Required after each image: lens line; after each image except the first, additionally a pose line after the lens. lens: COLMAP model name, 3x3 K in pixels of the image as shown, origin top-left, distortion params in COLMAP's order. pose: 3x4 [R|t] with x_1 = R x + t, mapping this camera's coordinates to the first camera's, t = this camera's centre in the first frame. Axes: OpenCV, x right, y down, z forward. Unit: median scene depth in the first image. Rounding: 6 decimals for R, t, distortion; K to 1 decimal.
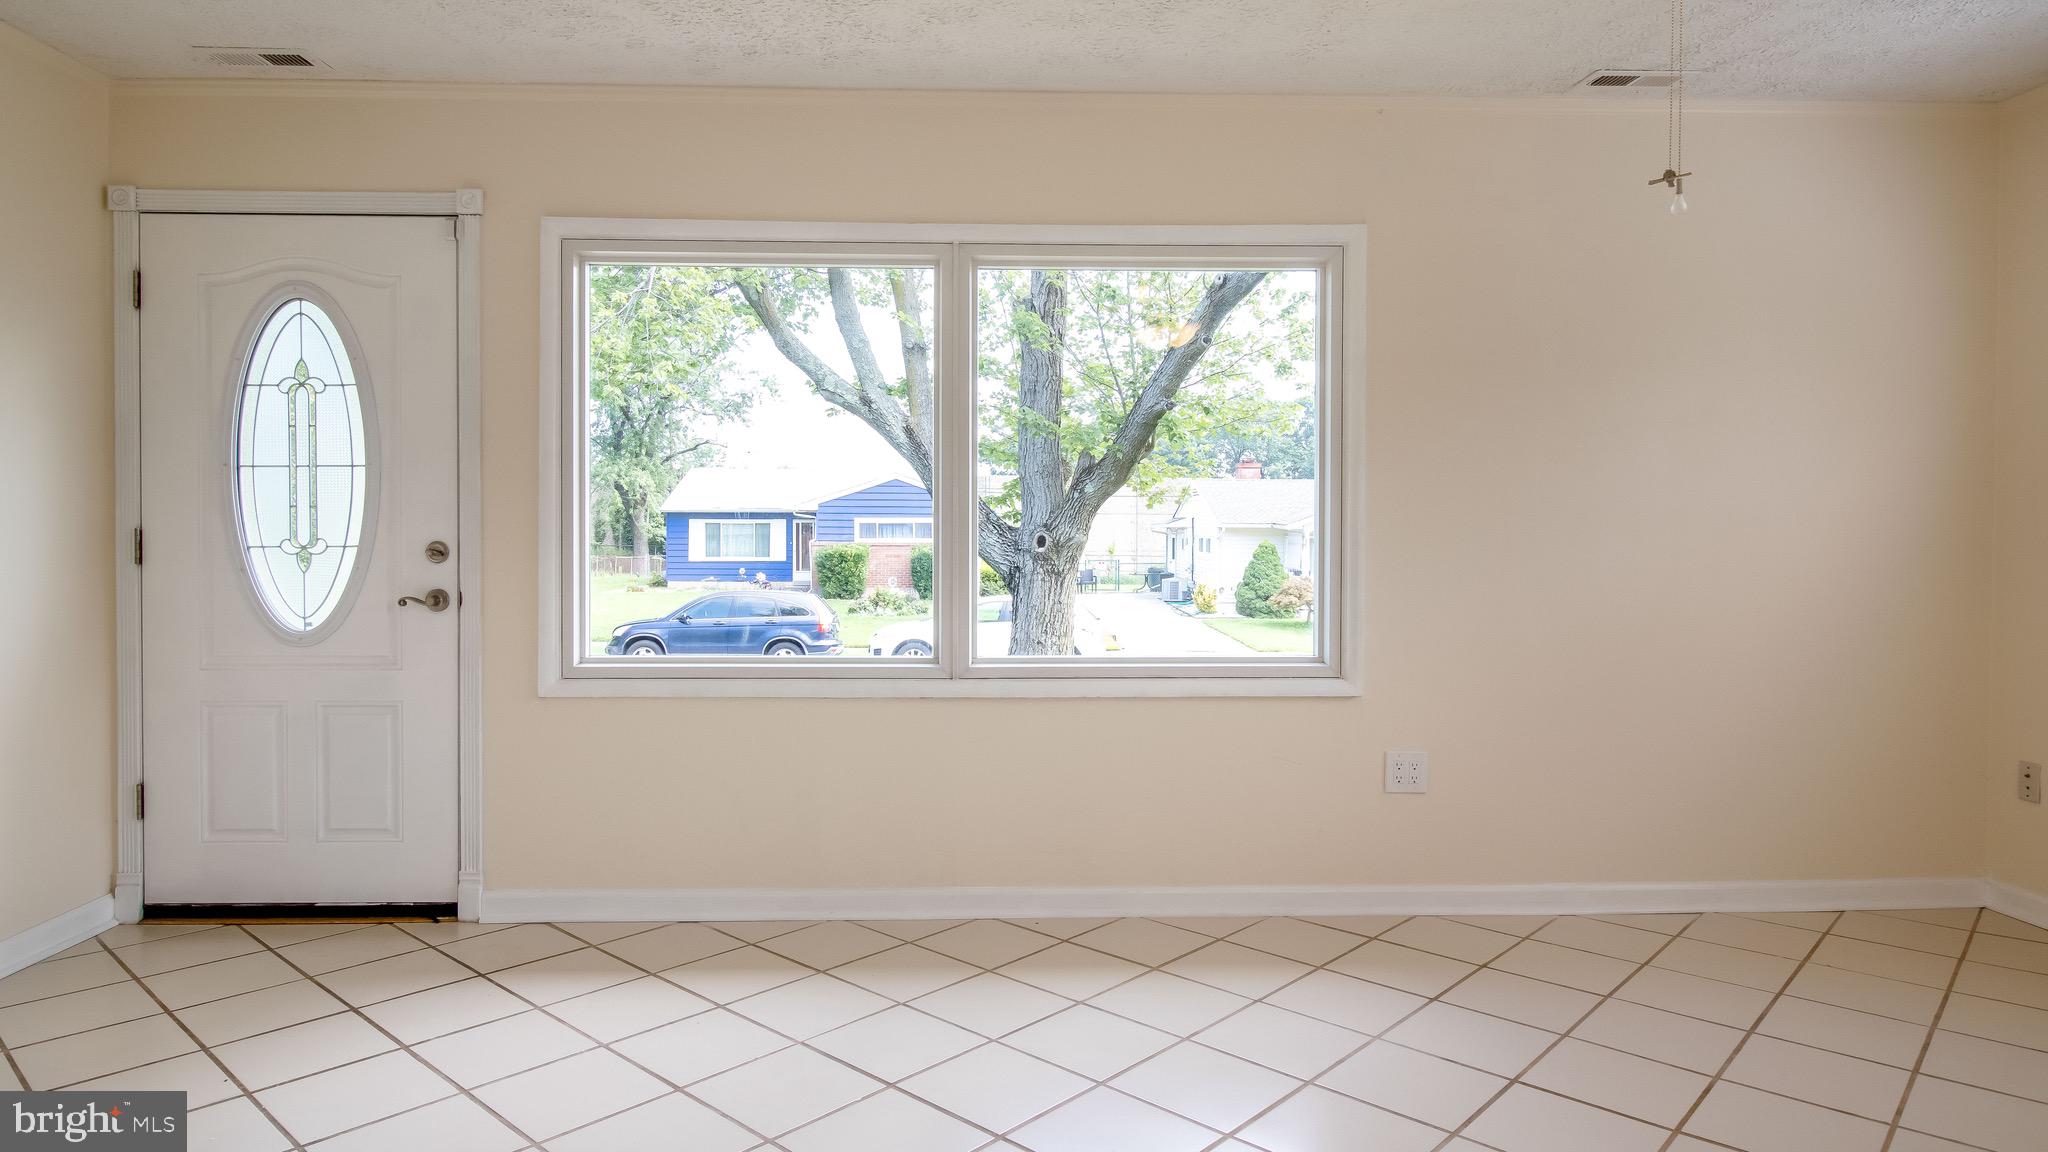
lens RADIAL K [[1228.3, 0, 1005.4], [0, 1228.3, 593.2], [0, 0, 1]] dist [-0.005241, 0.001624]
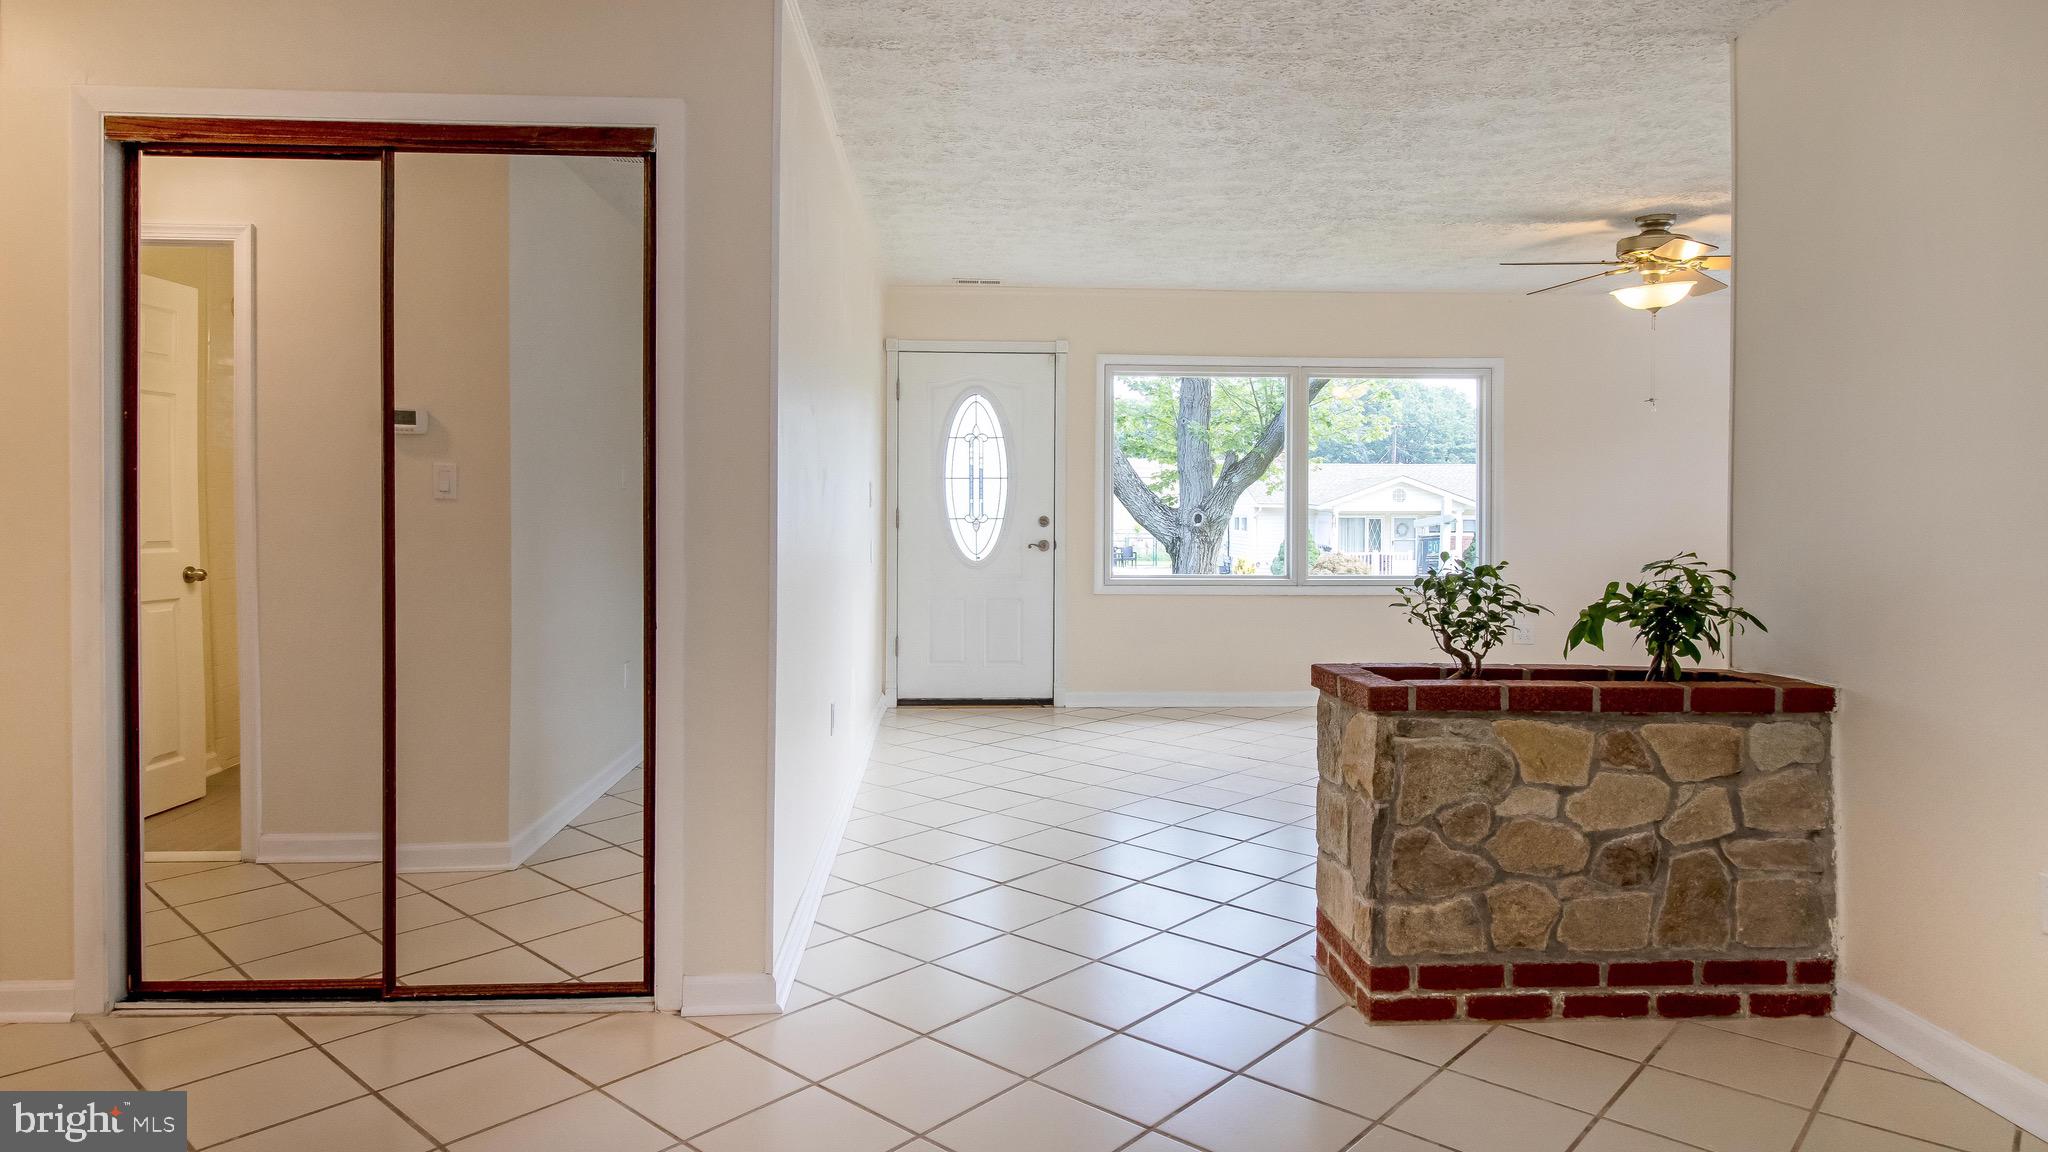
lens RADIAL K [[1228.3, 0, 1029.0], [0, 1228.3, 554.8], [0, 0, 1]] dist [-0.005241, 0.001624]
pose [[0.999839, 0.002007, 0.017819, -0.291348], [-0.001756, 0.999899, -0.014078, 0.027212], [-0.017846, 0.014044, 0.999742, -0.554233]]
